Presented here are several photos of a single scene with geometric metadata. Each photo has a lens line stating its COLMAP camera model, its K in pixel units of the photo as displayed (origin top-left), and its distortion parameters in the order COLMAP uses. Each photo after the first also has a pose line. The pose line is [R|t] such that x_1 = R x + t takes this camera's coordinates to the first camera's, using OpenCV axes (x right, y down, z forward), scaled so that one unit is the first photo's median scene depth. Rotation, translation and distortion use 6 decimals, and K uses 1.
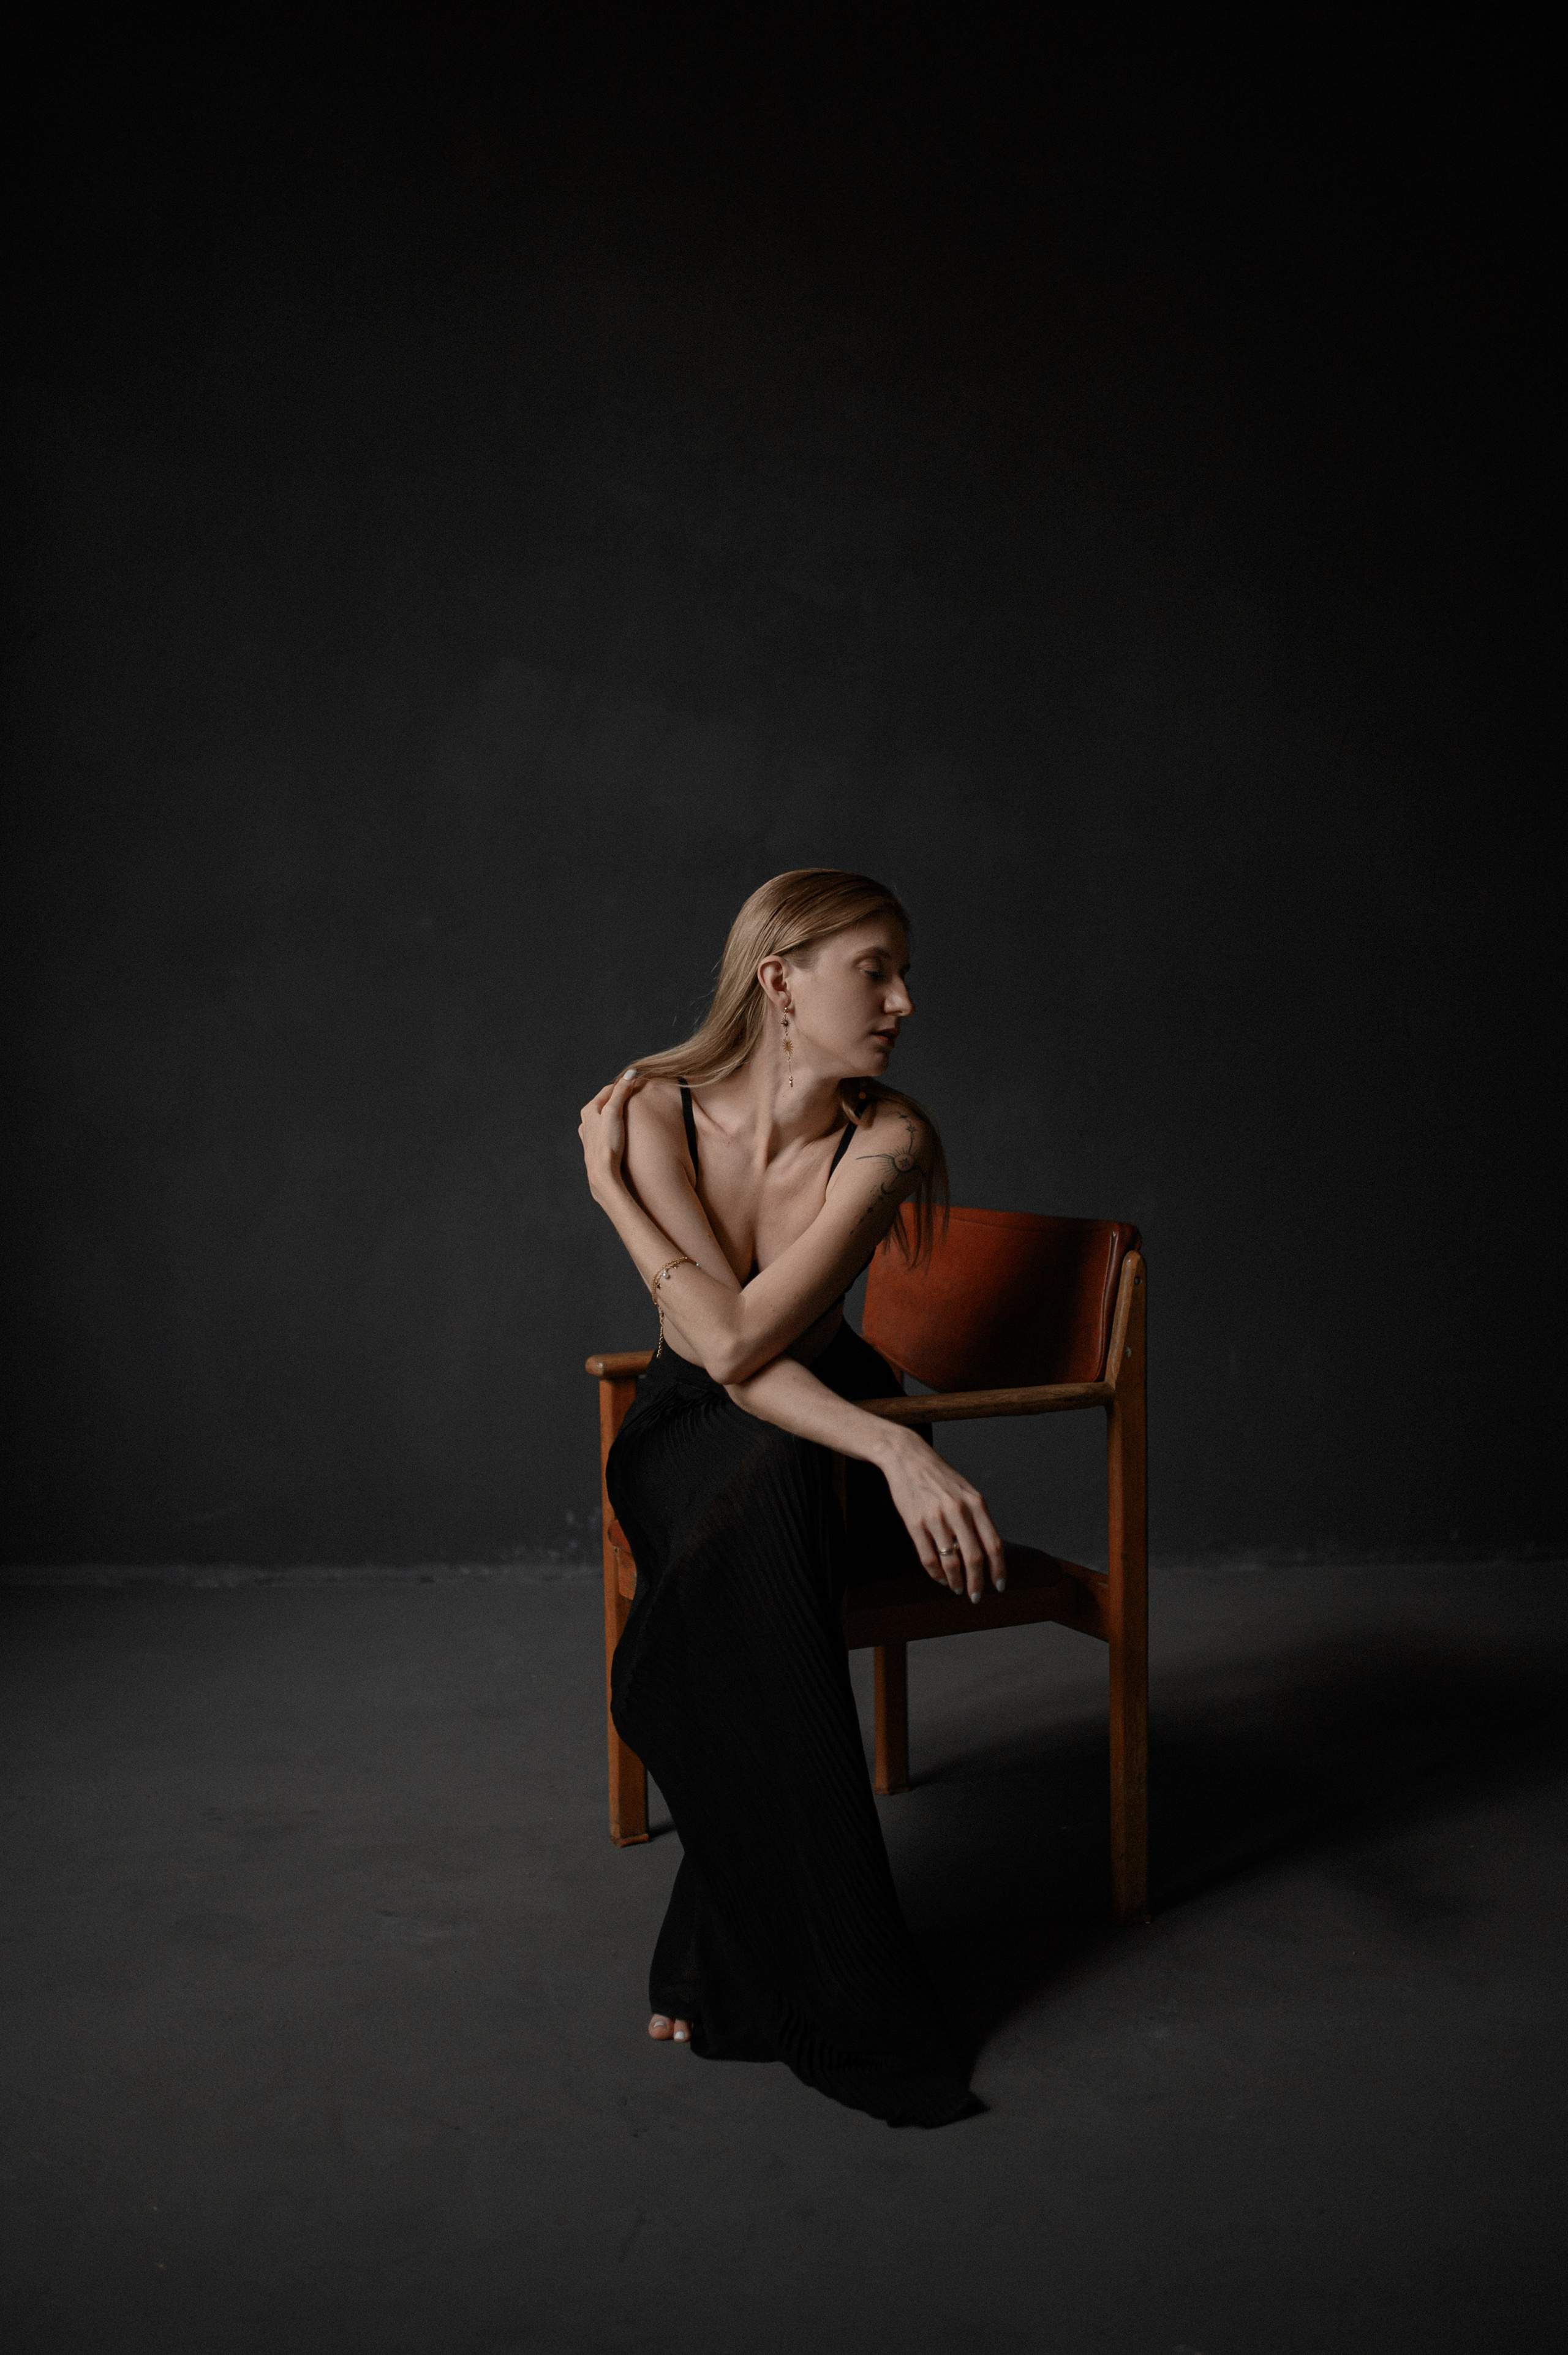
lens RADIAL K [[2228.3, 0, 784.0], [0, 2228.3, 1177.5], [0, 0, 1]] dist [-0.007920, -0.000012]
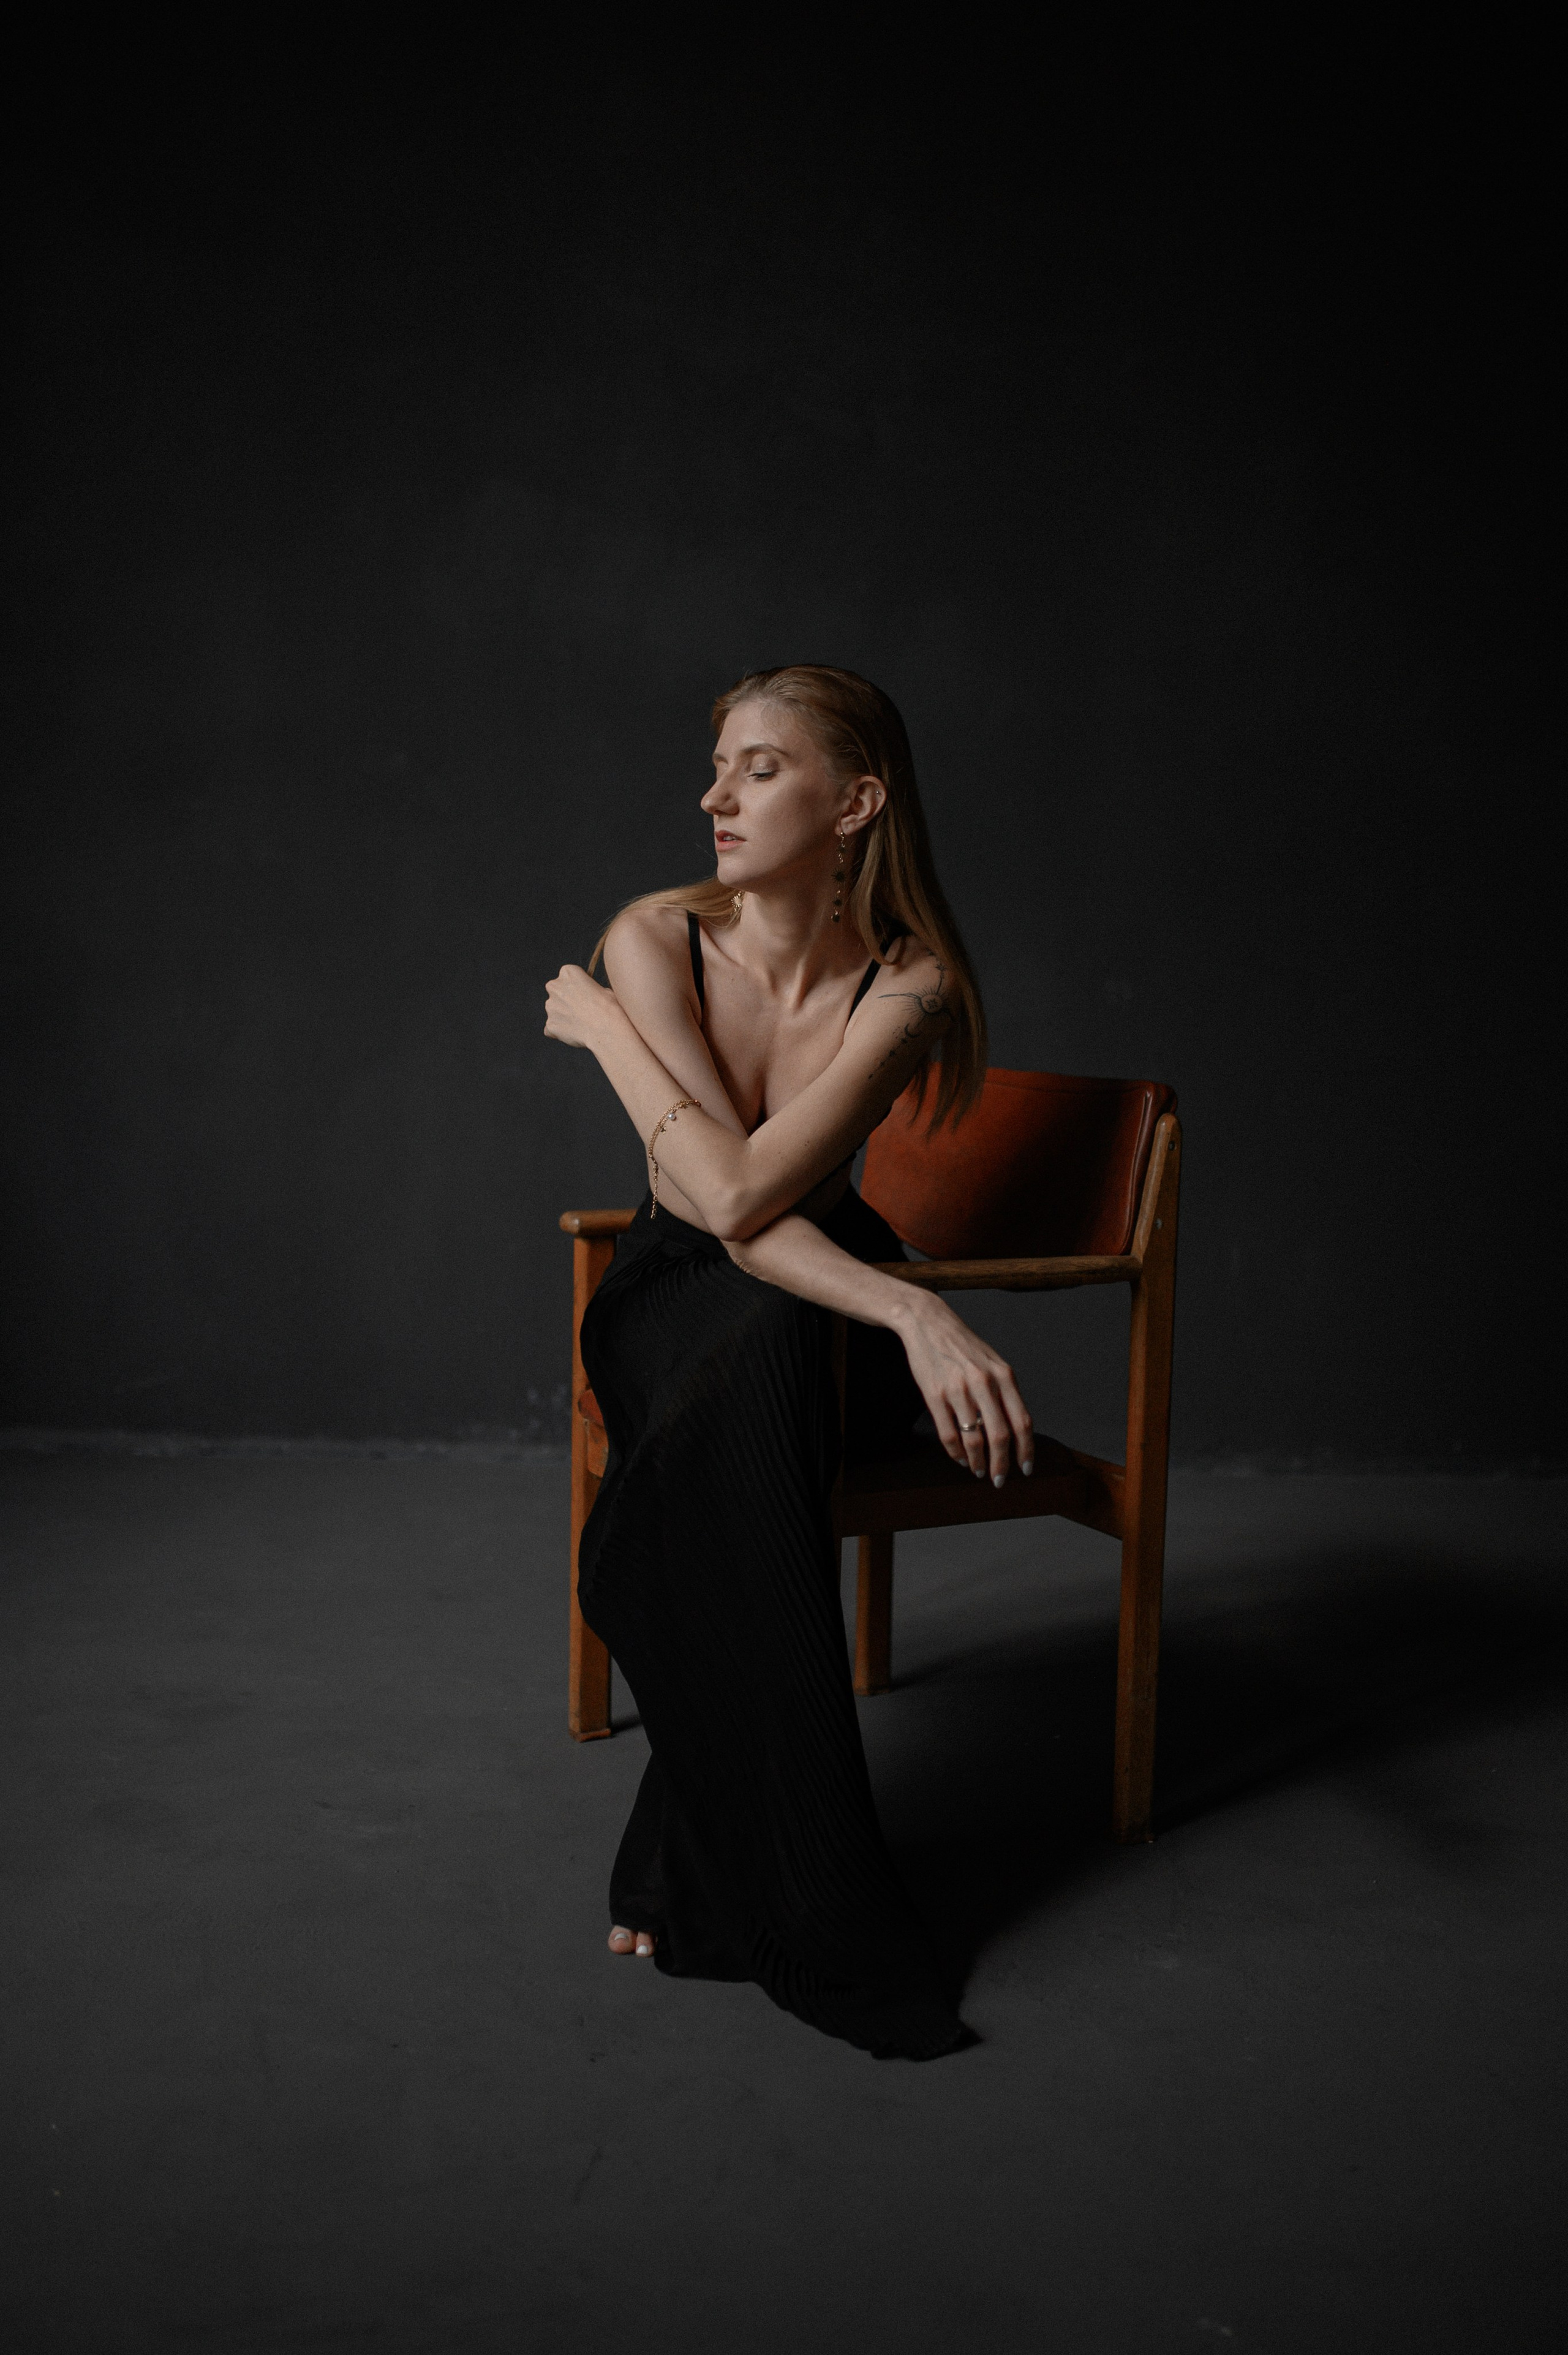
lens RADIAL K [[2228.3, 0, 784.0], [0, 2228.3, 1177.5], [0, 0, 1]] dist [-0.007920, -0.000012]
pose [[0.999168, 0.036970, 0.017212, -0.014657], [-0.037683, 0.998361, 0.043079, 0.025468], [-0.015591, -0.043692, 0.998923, 0.091727]]
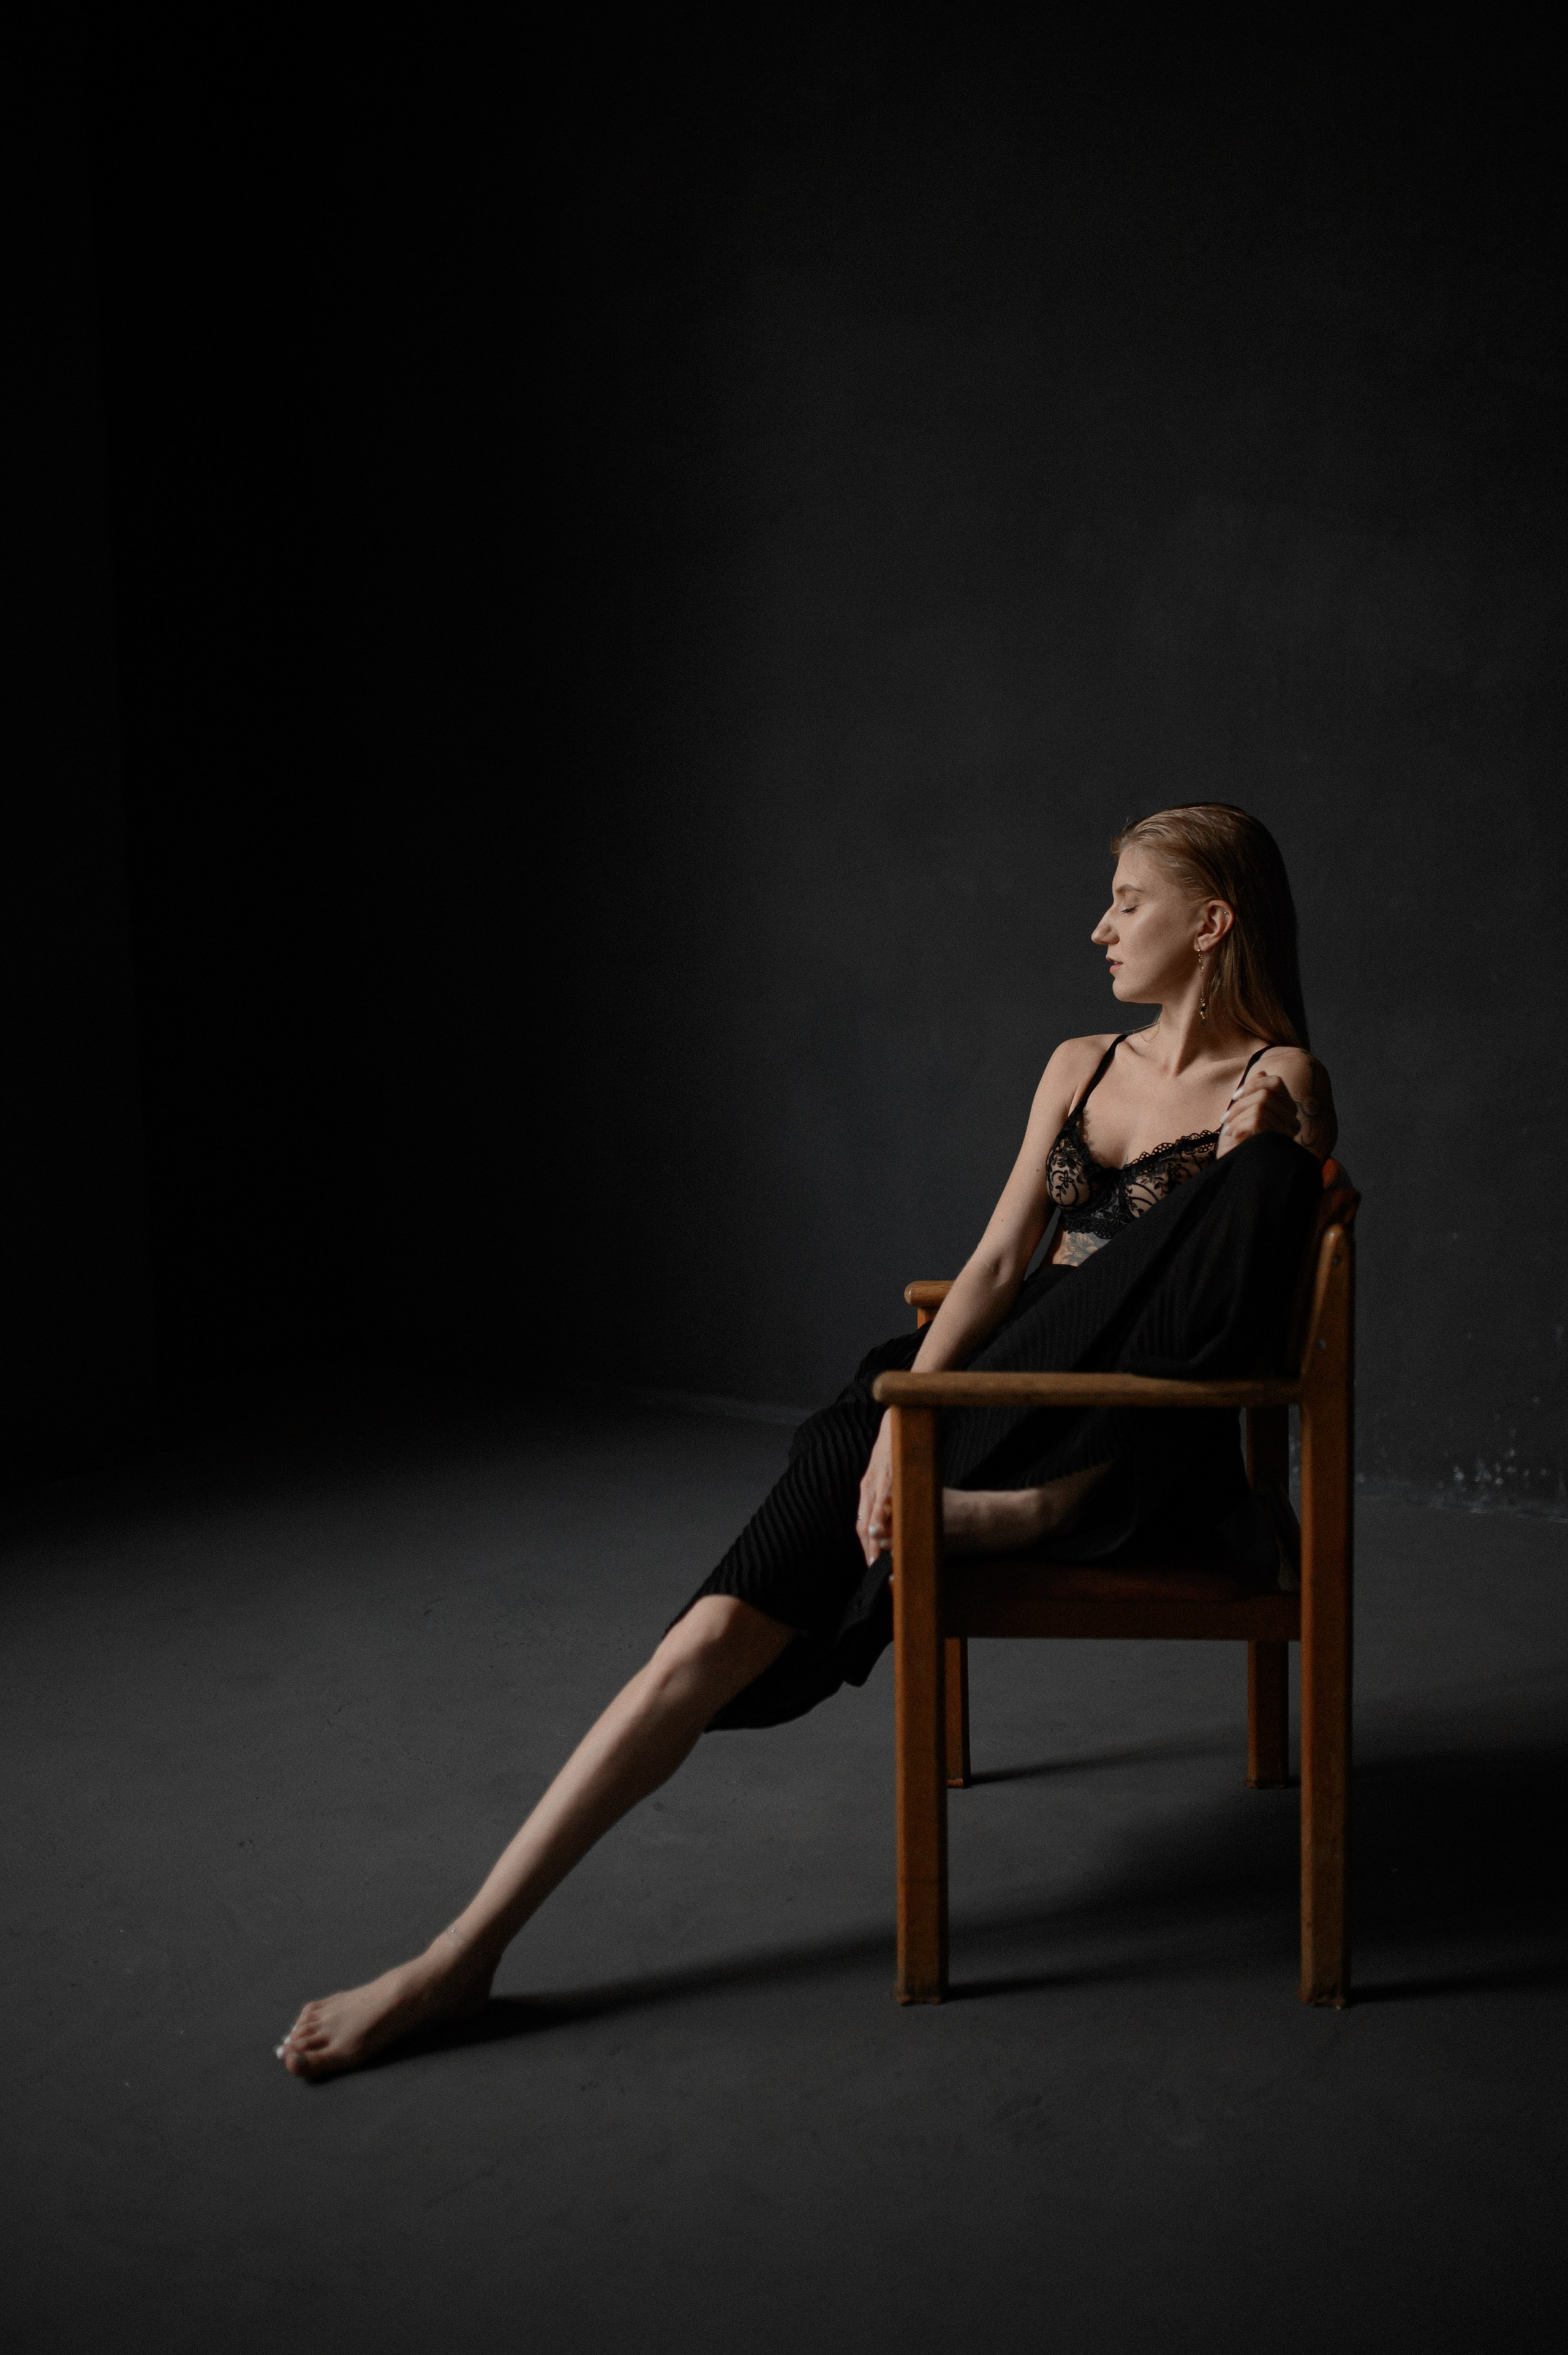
lens RADIAL K [[2339.2, 0, 784.0], [0, 2339.2, 1177.5], [0, 0, 1]] dist [-0.004583, 0.005150]
pose [[0.836216, 0.062089, -0.544874, 0.452662], [-0.006011, 0.994548, 0.104105, -0.072686], [0.548367, -0.083779, 0.832031, 0.165778]]
